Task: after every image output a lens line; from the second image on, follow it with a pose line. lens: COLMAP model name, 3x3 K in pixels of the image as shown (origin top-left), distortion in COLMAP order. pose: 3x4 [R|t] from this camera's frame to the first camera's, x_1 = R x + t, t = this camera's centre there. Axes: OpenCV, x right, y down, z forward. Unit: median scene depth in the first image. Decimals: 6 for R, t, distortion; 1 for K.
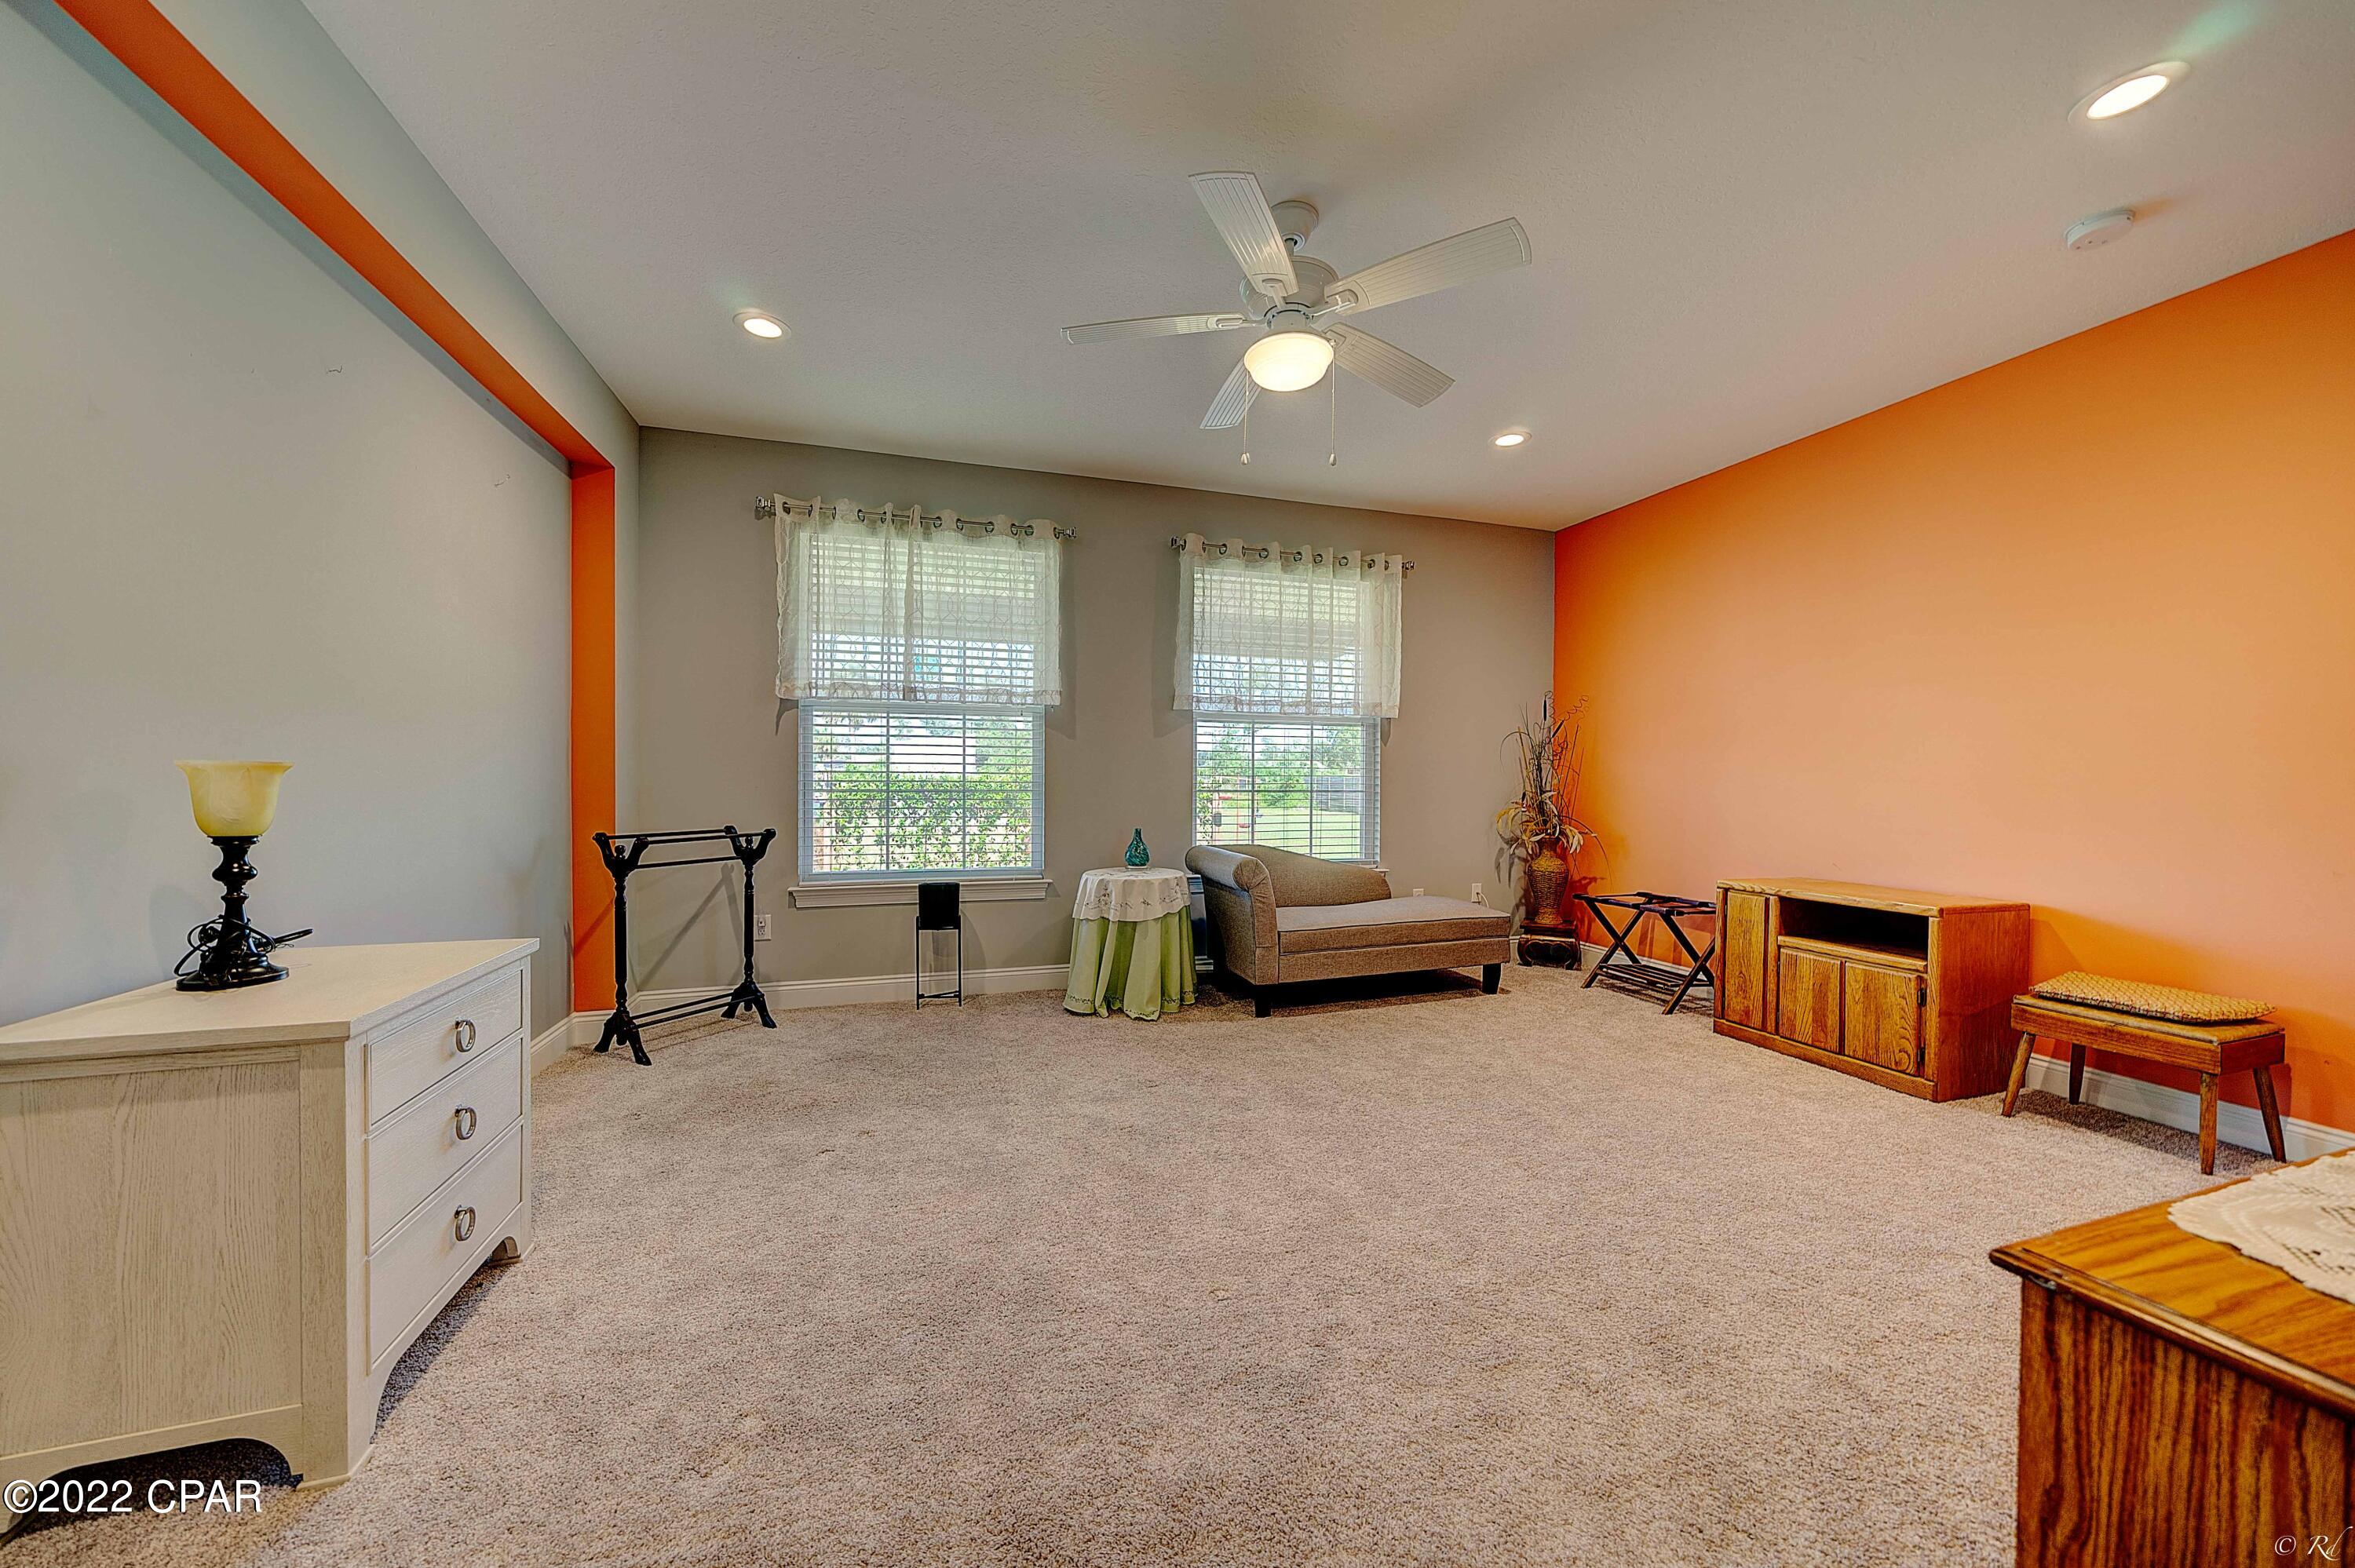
lens RADIAL K [[804.8, 0, 1179.6], [0, 804.8, 783.0], [0, 0, 1]] dist [-0.009637, 0.000996]
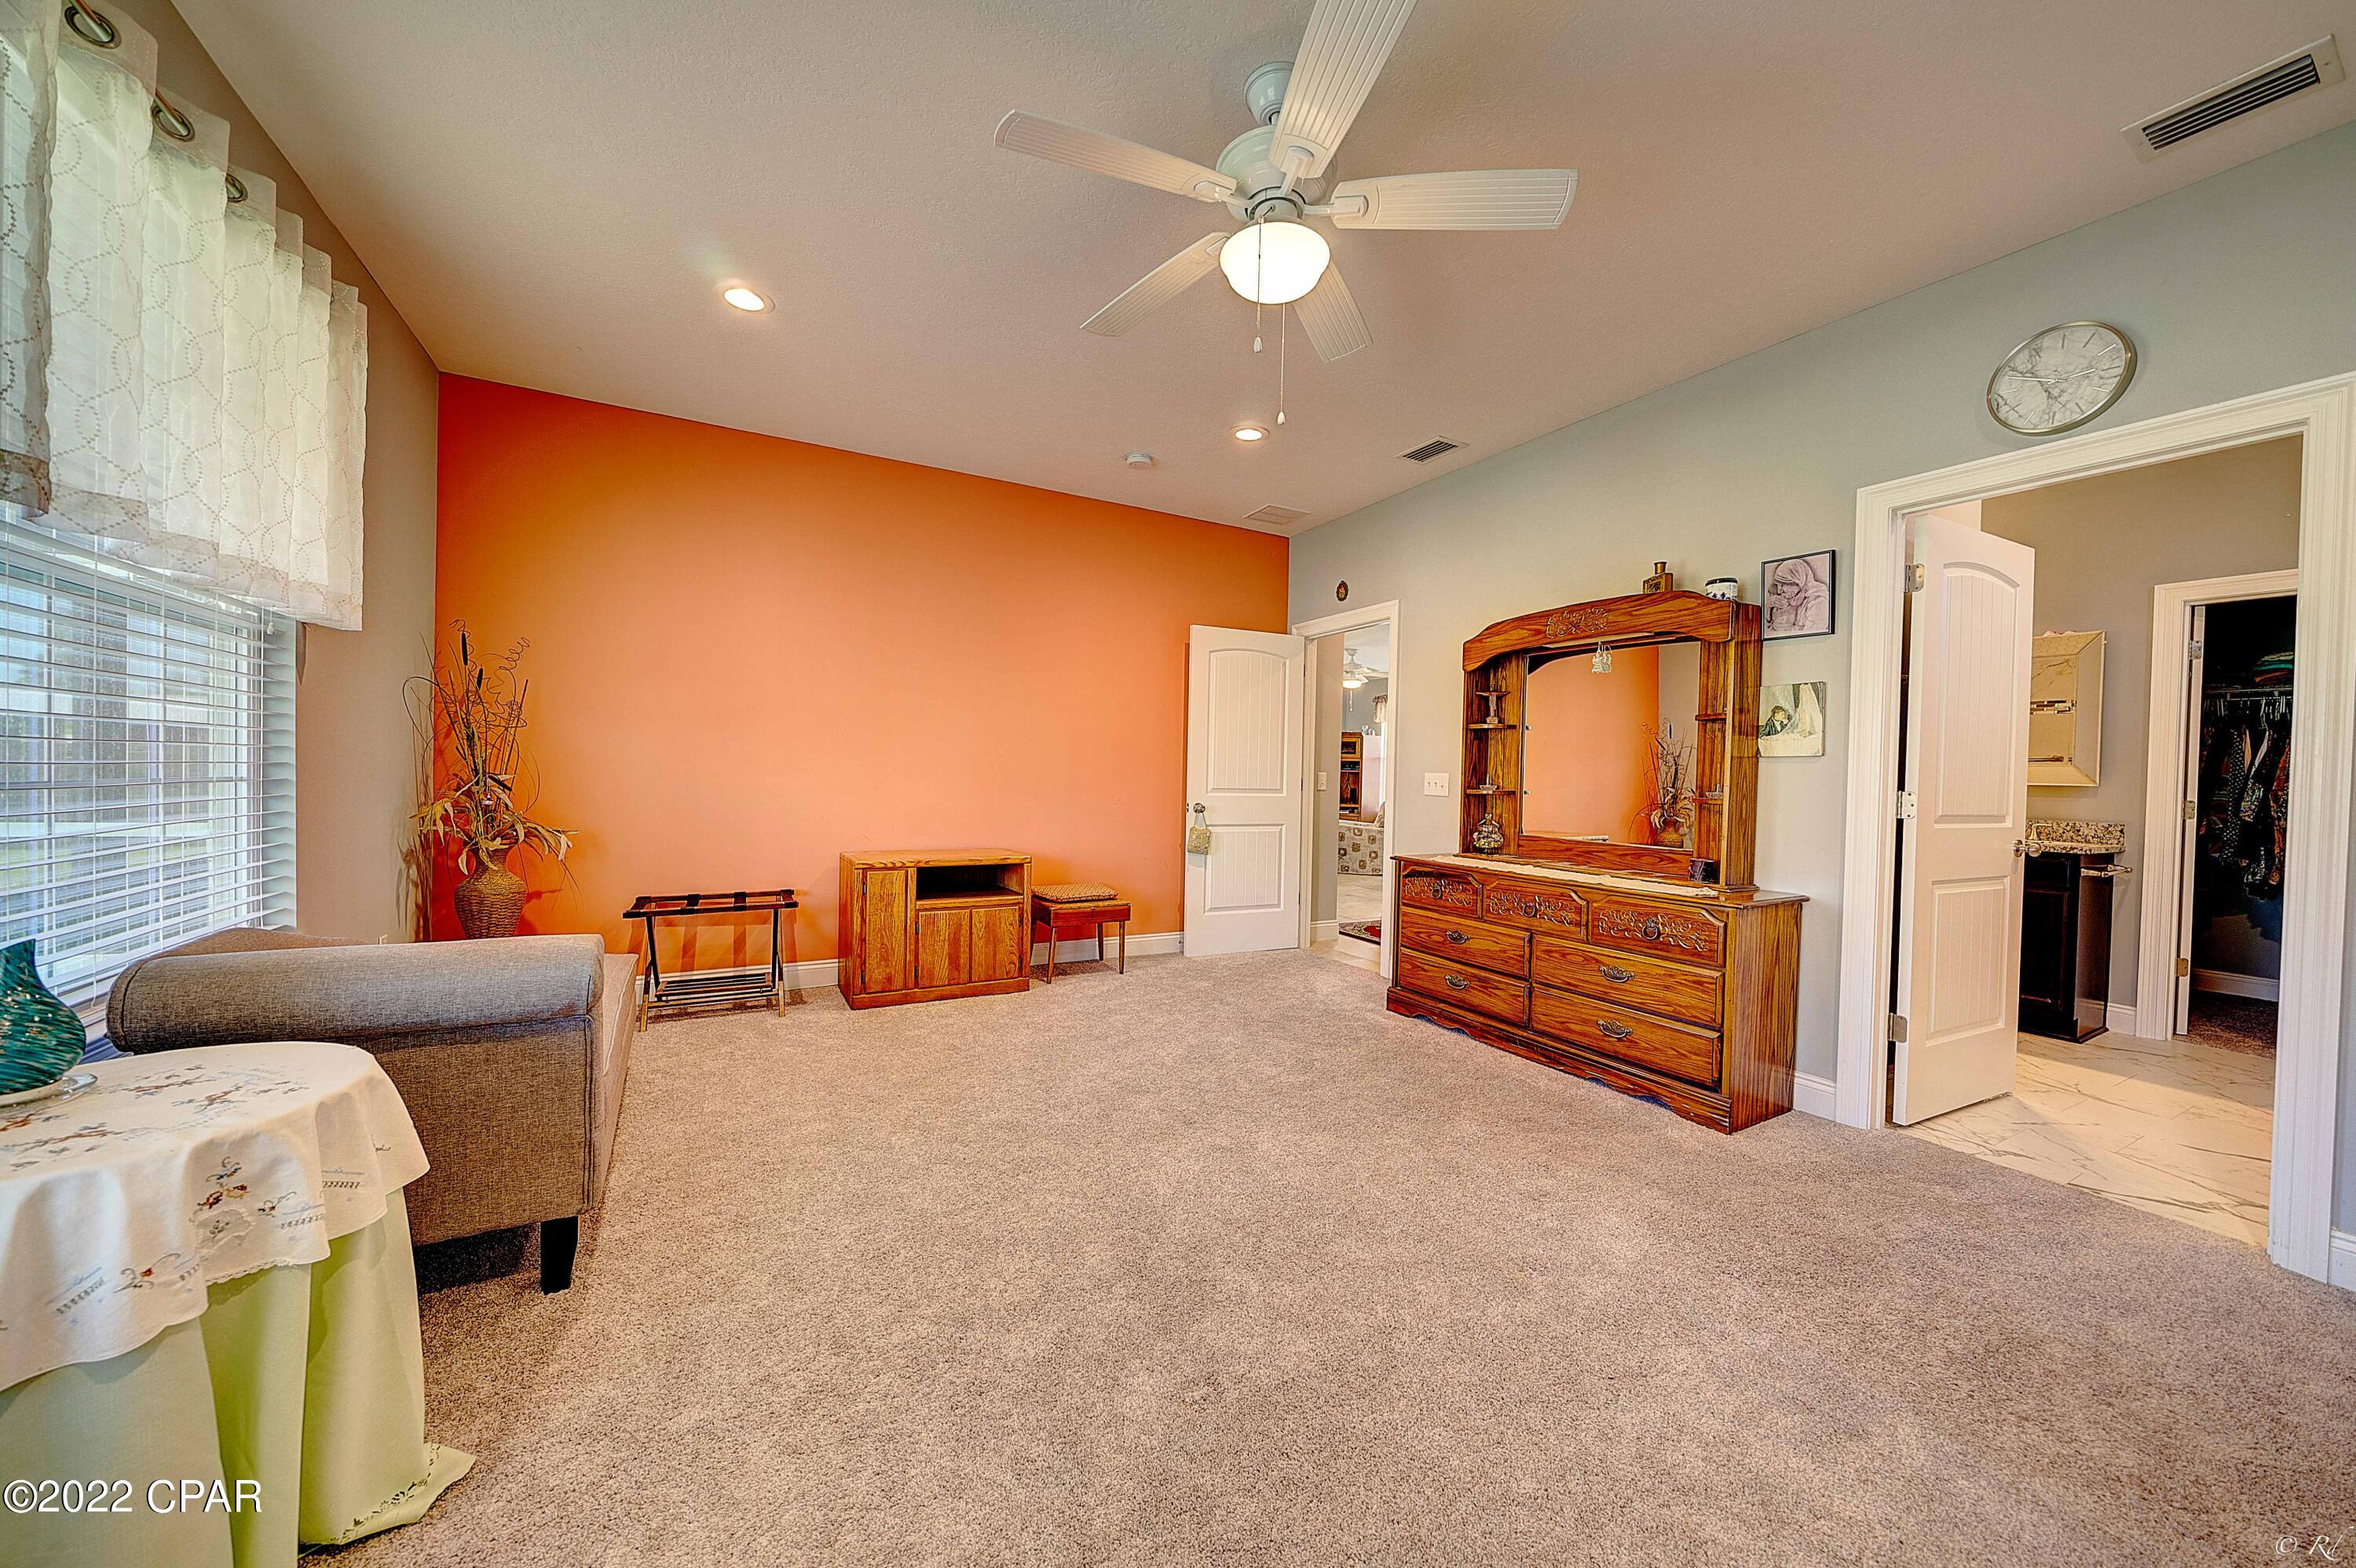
lens RADIAL K [[805.2, 0, 1169.0], [0, 805.2, 781.1], [0, 0, 1]] dist [-0.009637, 0.000996]
pose [[-0.173858, -0.019877, 0.984570, -0.378767], [-0.020318, 0.999656, 0.016594, -0.007459], [-0.984561, -0.017120, -0.174202, 0.720183]]
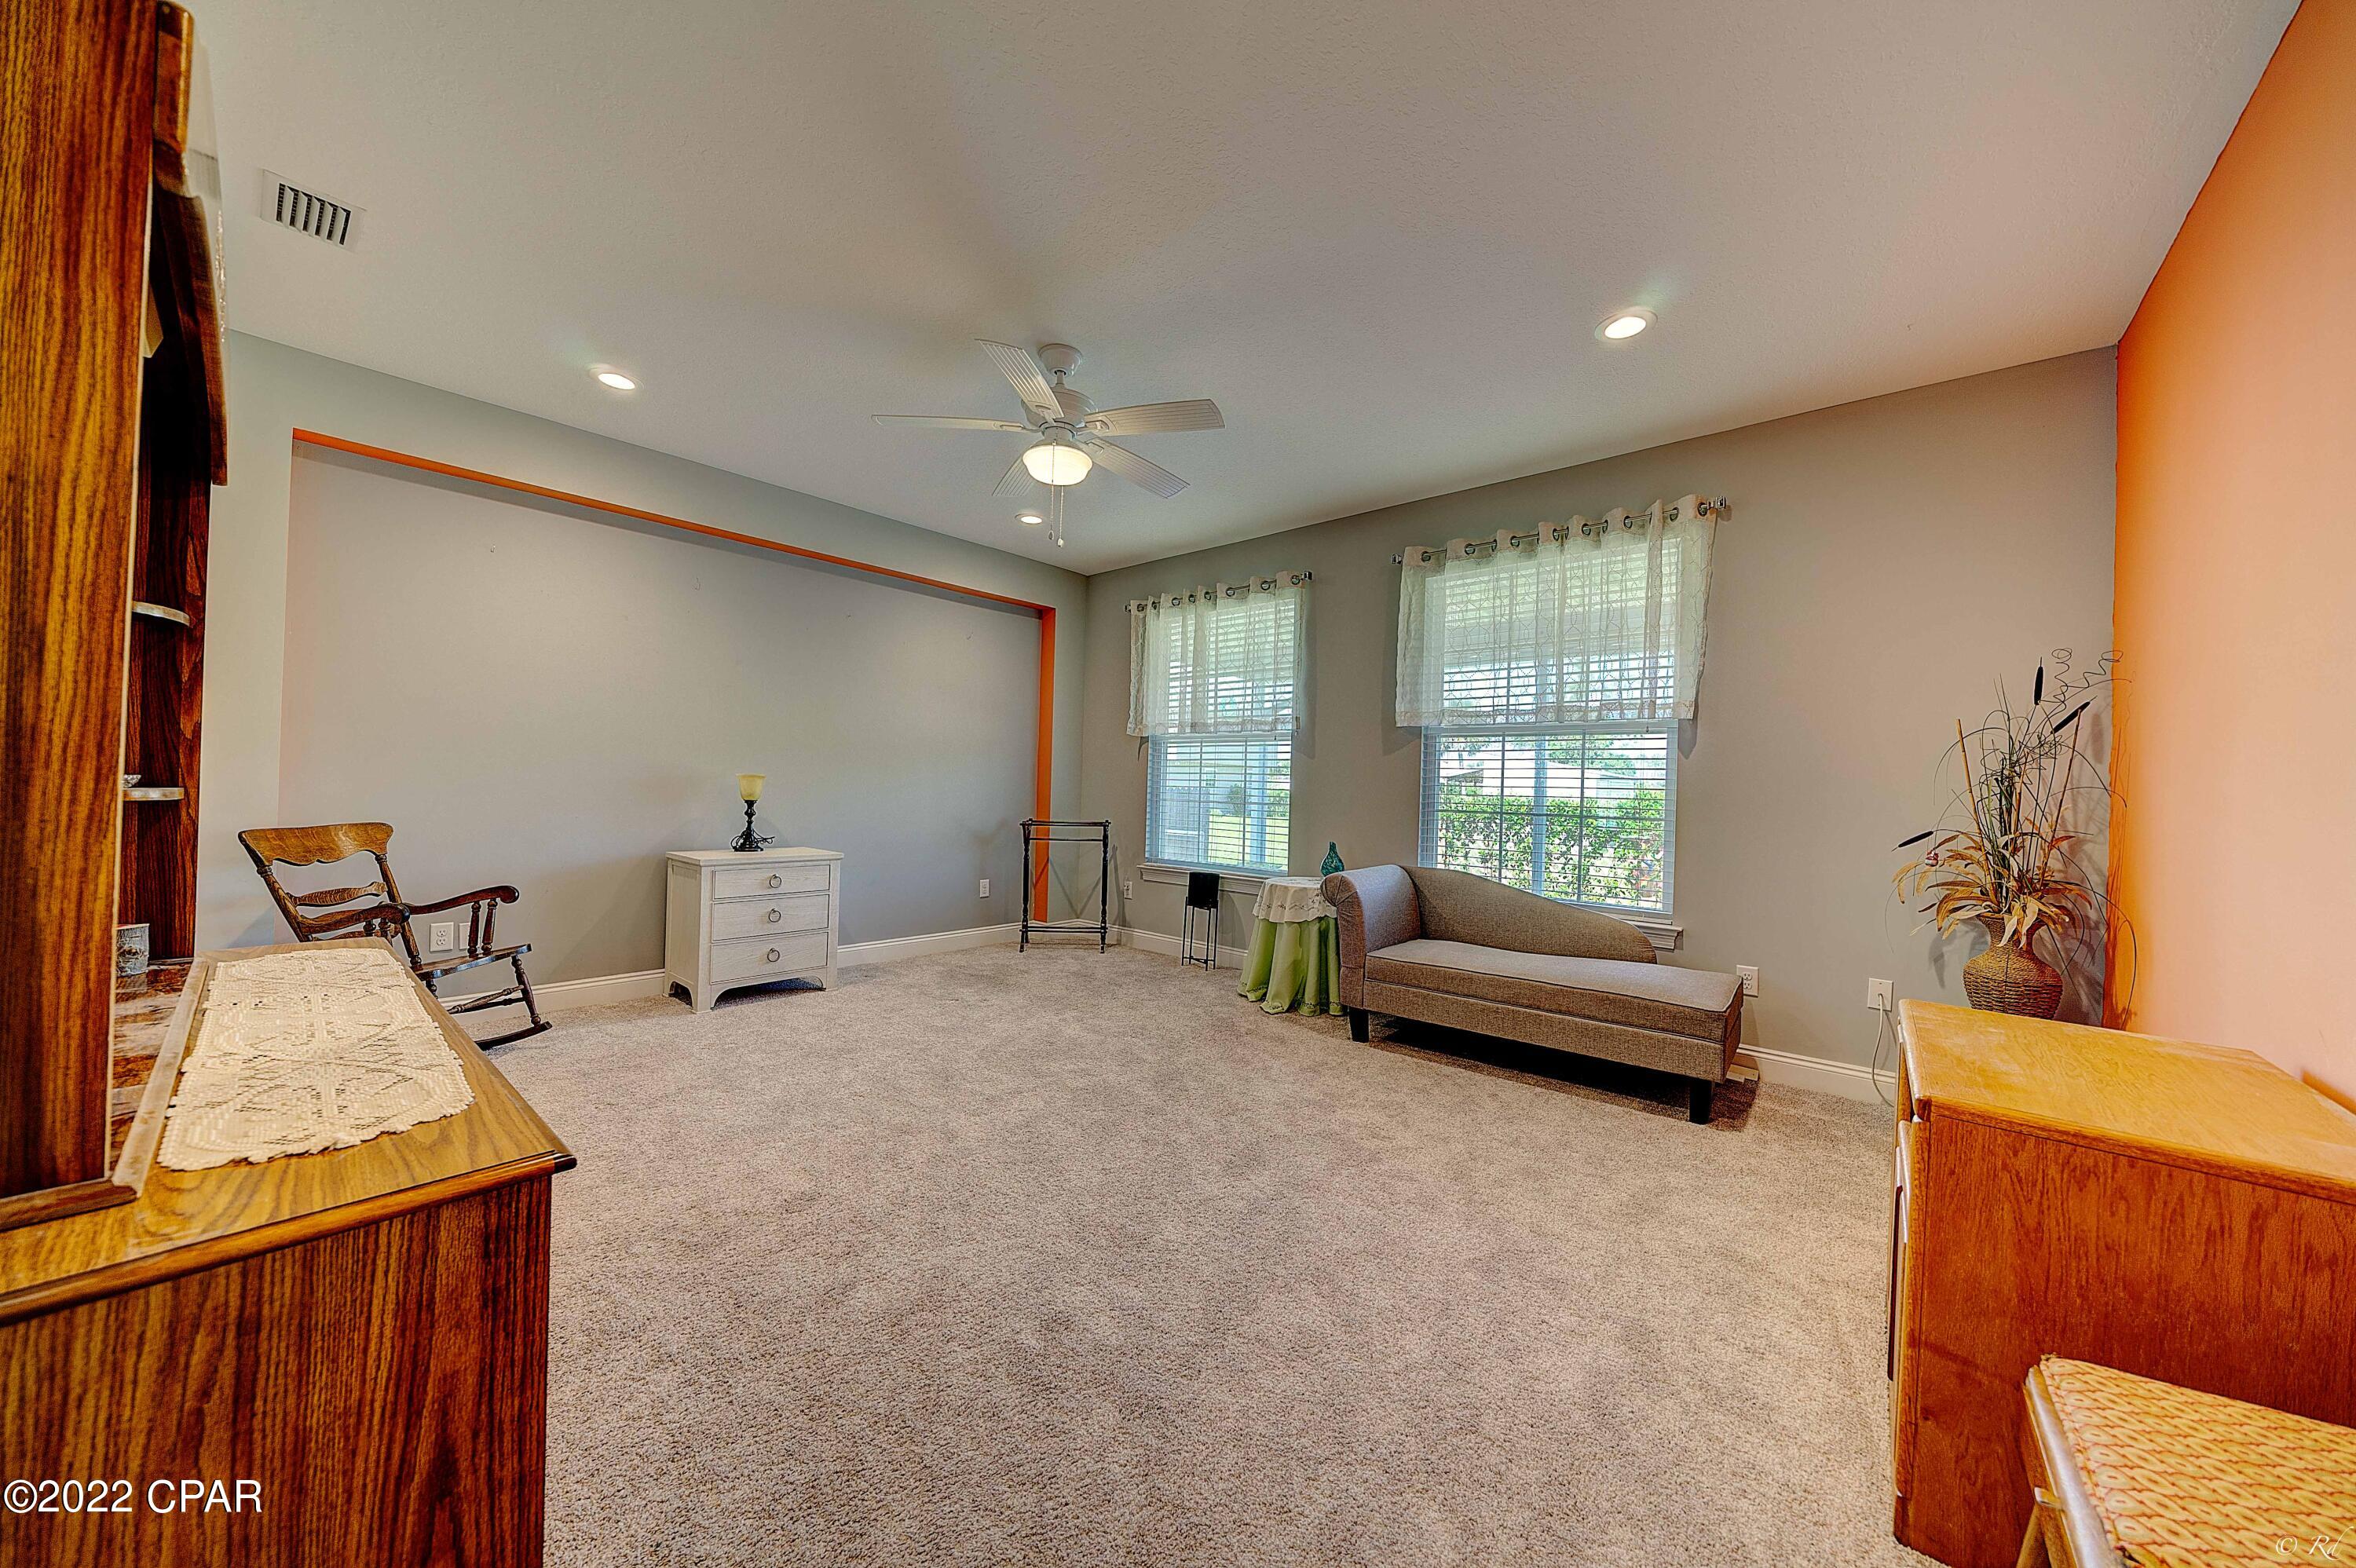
lens RADIAL K [[805.2, 0, 1200.5], [0, 805.2, 779.6], [0, 0, 1]] dist [-0.009637, 0.000996]
pose [[0.533981, -0.000992, -0.845496, 0.806698], [-0.029248, 0.999379, -0.019644, 0.000483], [0.844991, 0.035219, 0.533620, 0.307211]]
